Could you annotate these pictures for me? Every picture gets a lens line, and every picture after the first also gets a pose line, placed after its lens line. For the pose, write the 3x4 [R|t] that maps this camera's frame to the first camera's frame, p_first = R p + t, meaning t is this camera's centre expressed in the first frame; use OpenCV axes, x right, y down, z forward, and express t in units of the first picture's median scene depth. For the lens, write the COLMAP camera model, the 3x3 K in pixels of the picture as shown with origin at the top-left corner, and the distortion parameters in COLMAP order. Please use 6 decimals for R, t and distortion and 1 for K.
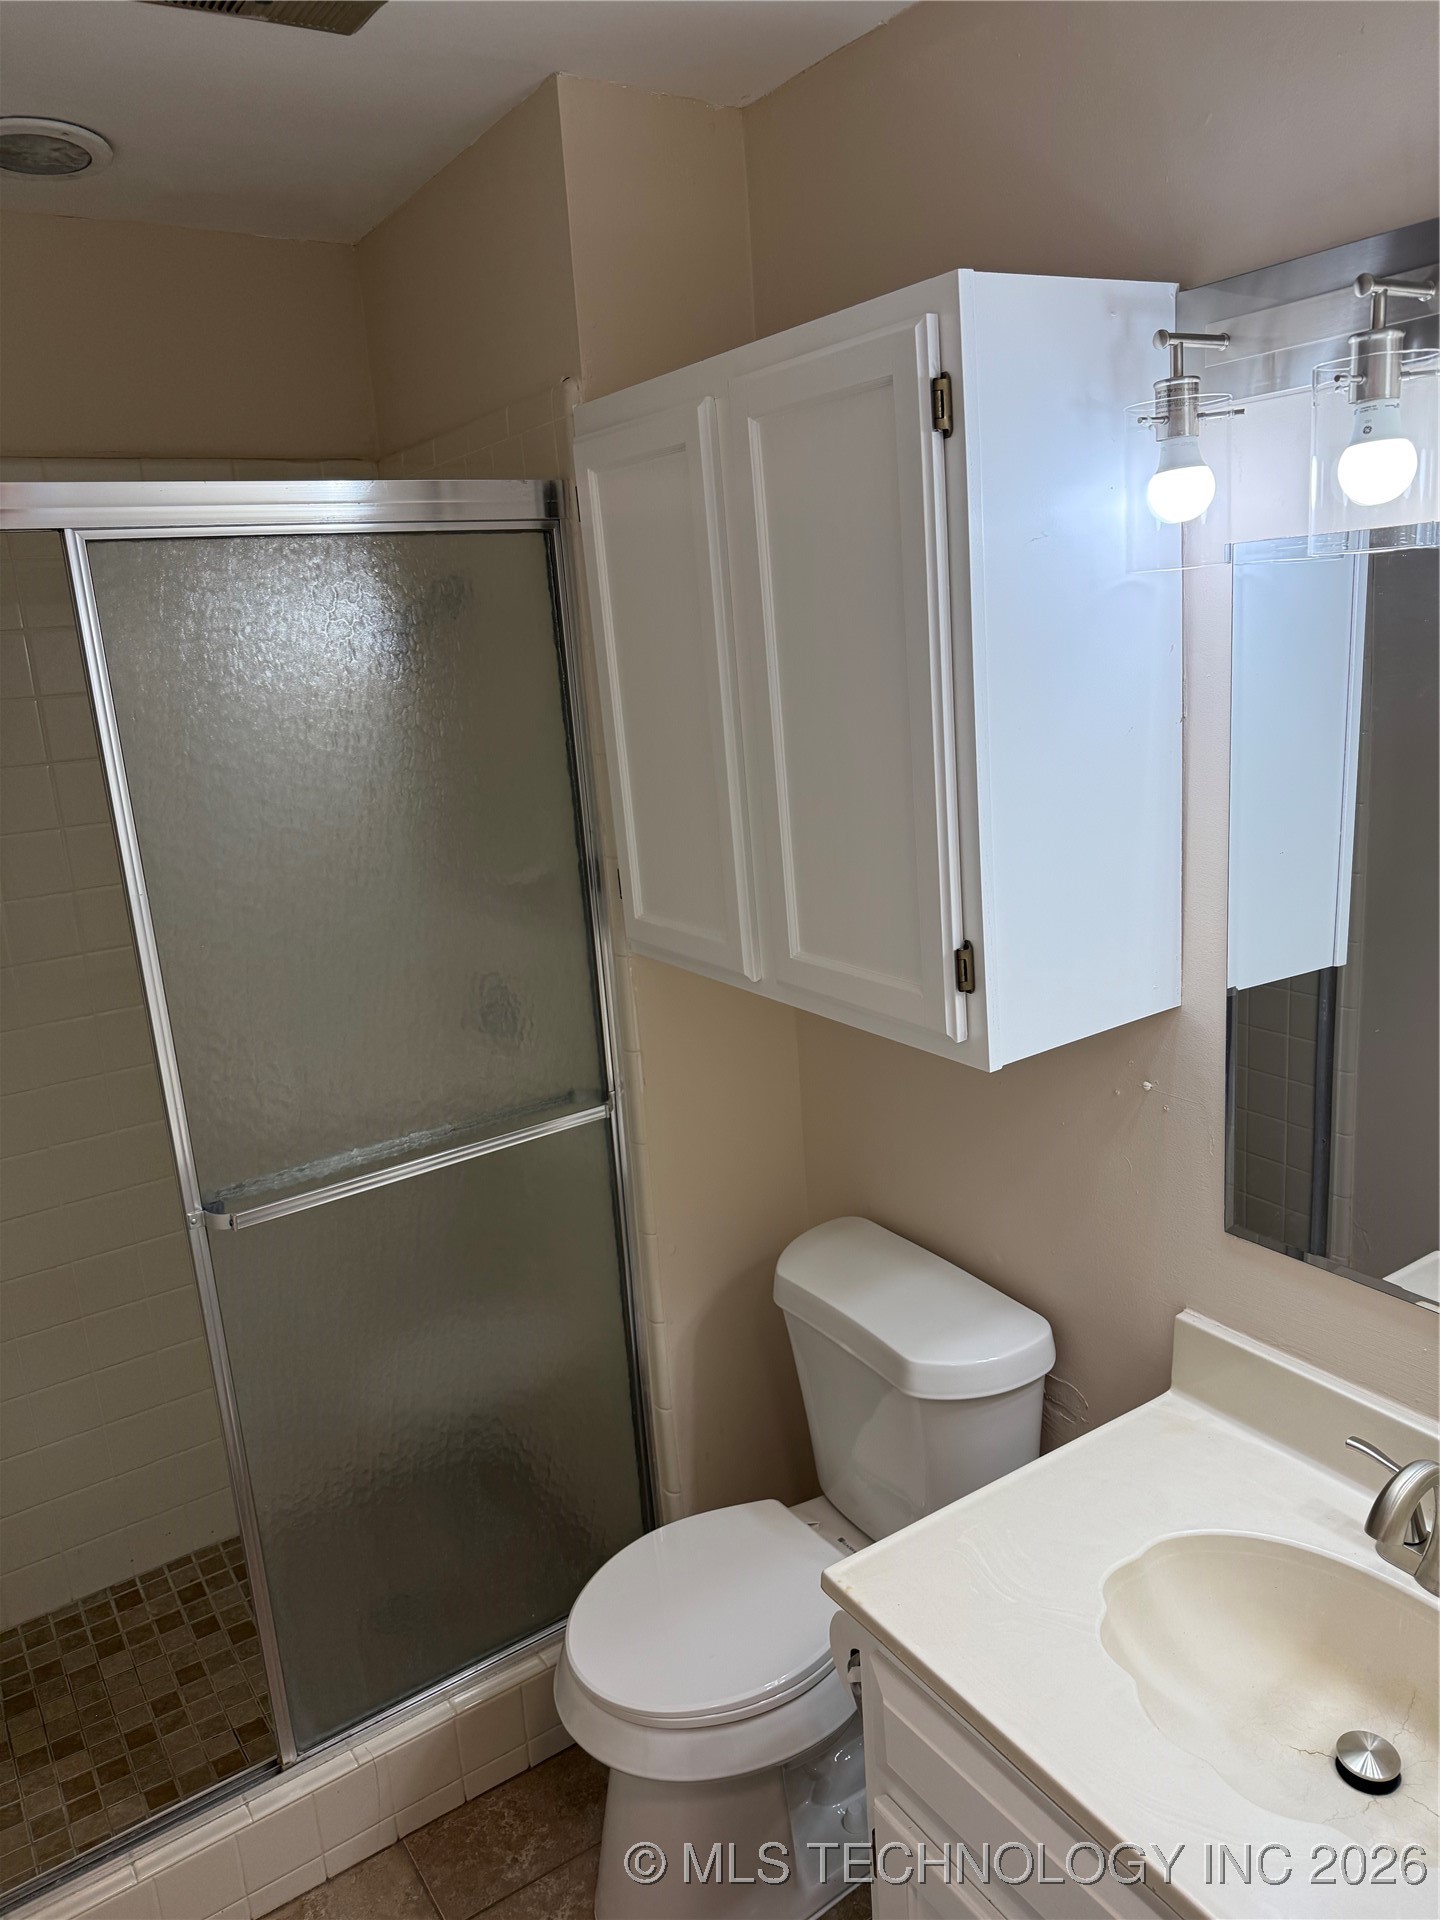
lens RADIAL K [[1333.2, 0, 720.0], [0, 1333.2, 960.0], [0, 0, 1]] dist [0.051752, -0.050832]
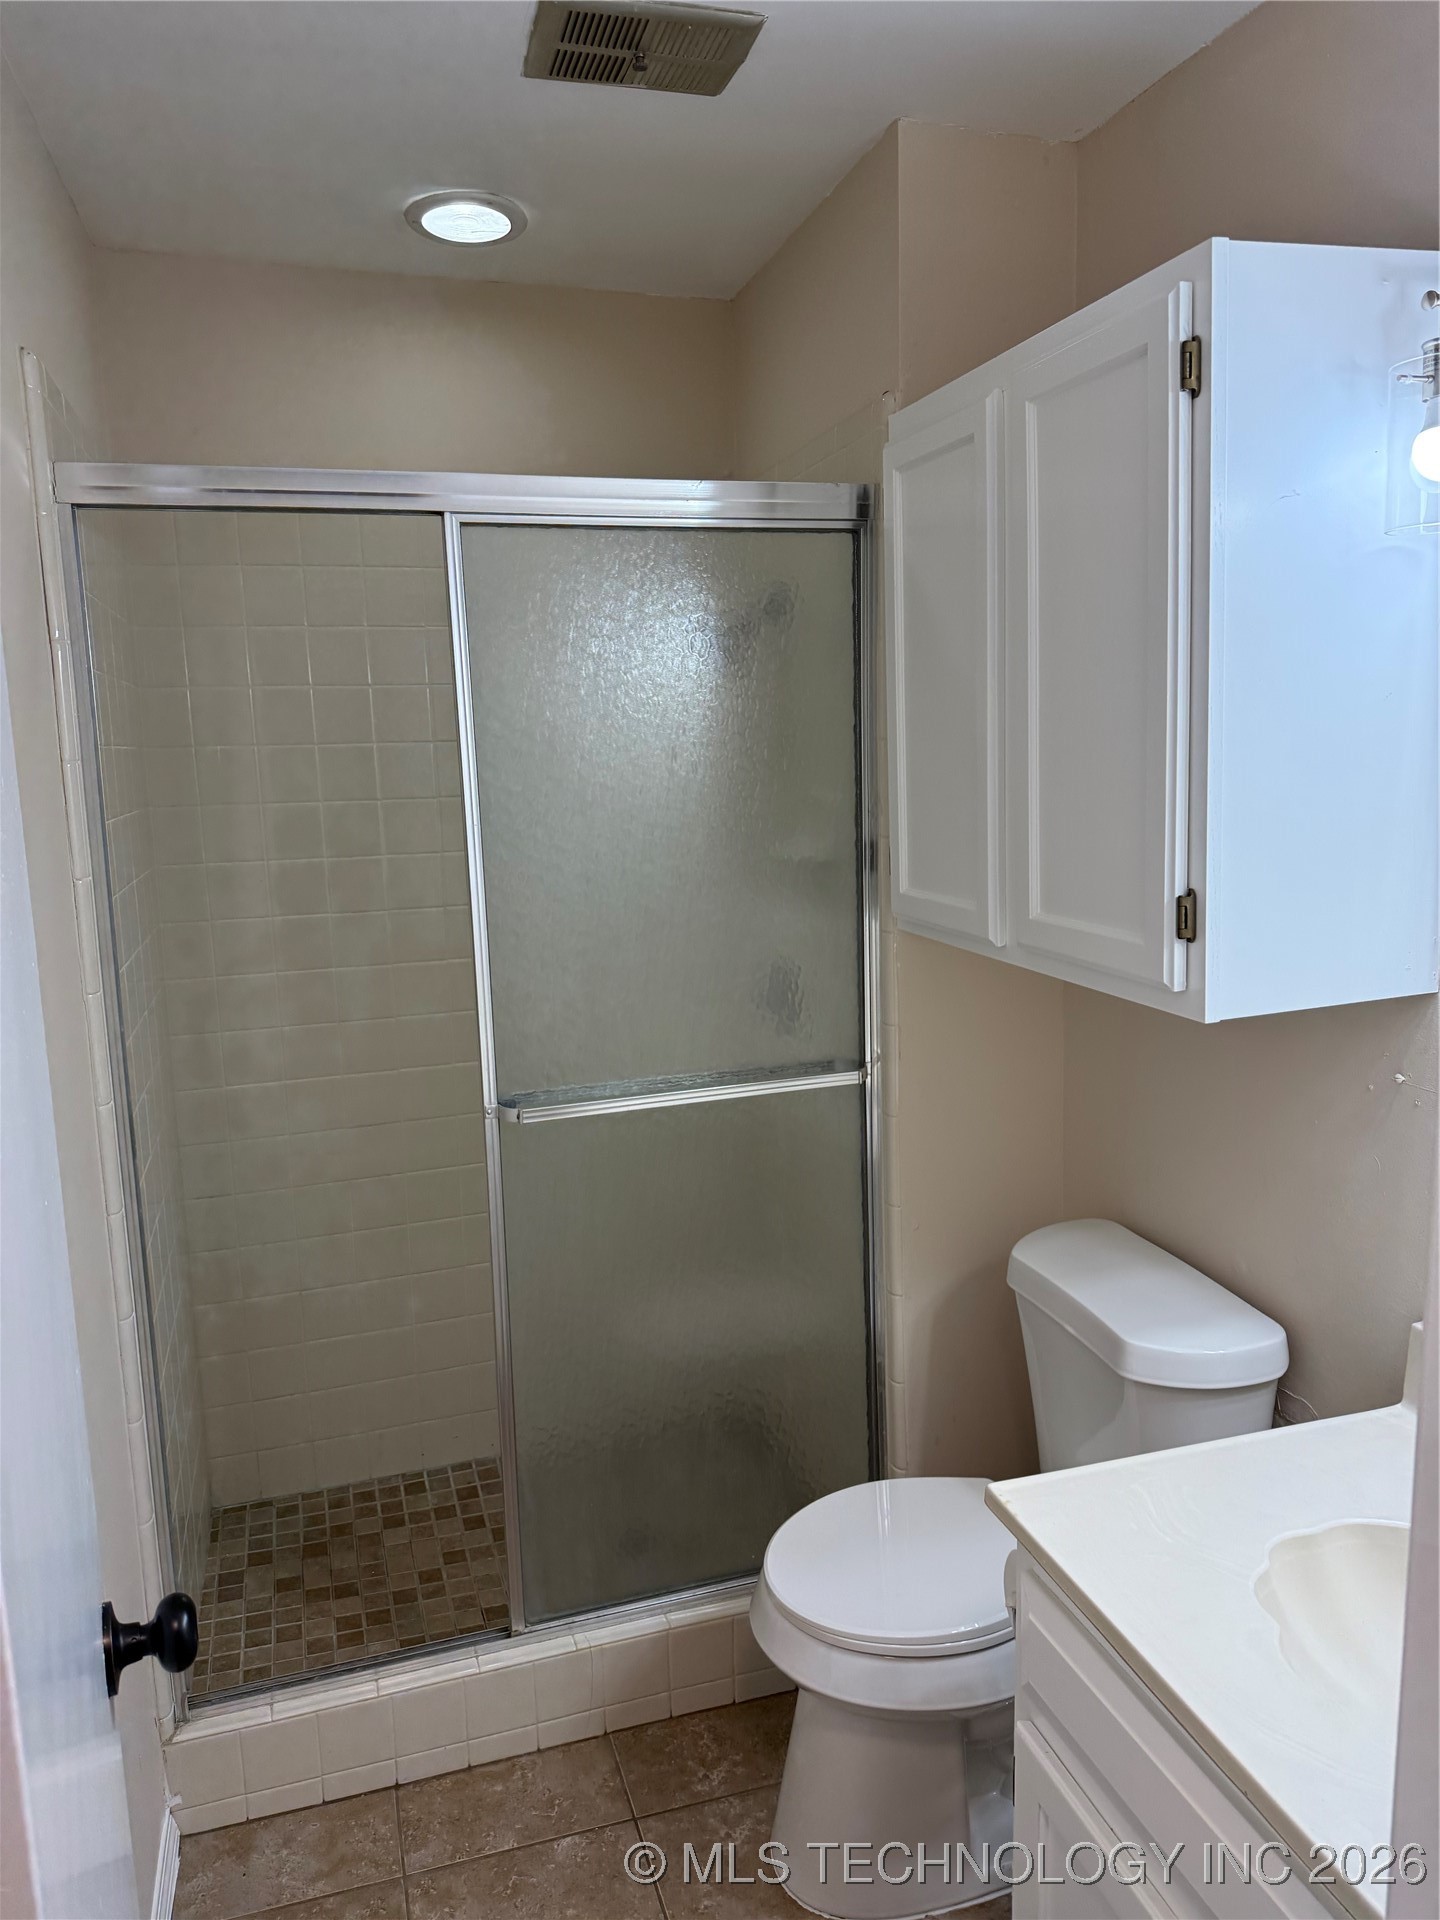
lens RADIAL K [[1349.7, 0, 718.7], [0, 1349.7, 980.0], [0, 0, 1]] dist [0.070515, -0.086595]
pose [[0.958088, 0.087845, -0.272672, 0.094220], [-0.103824, 0.993590, -0.044710, 0.099424], [0.266996, 0.071146, 0.961068, -0.063758]]
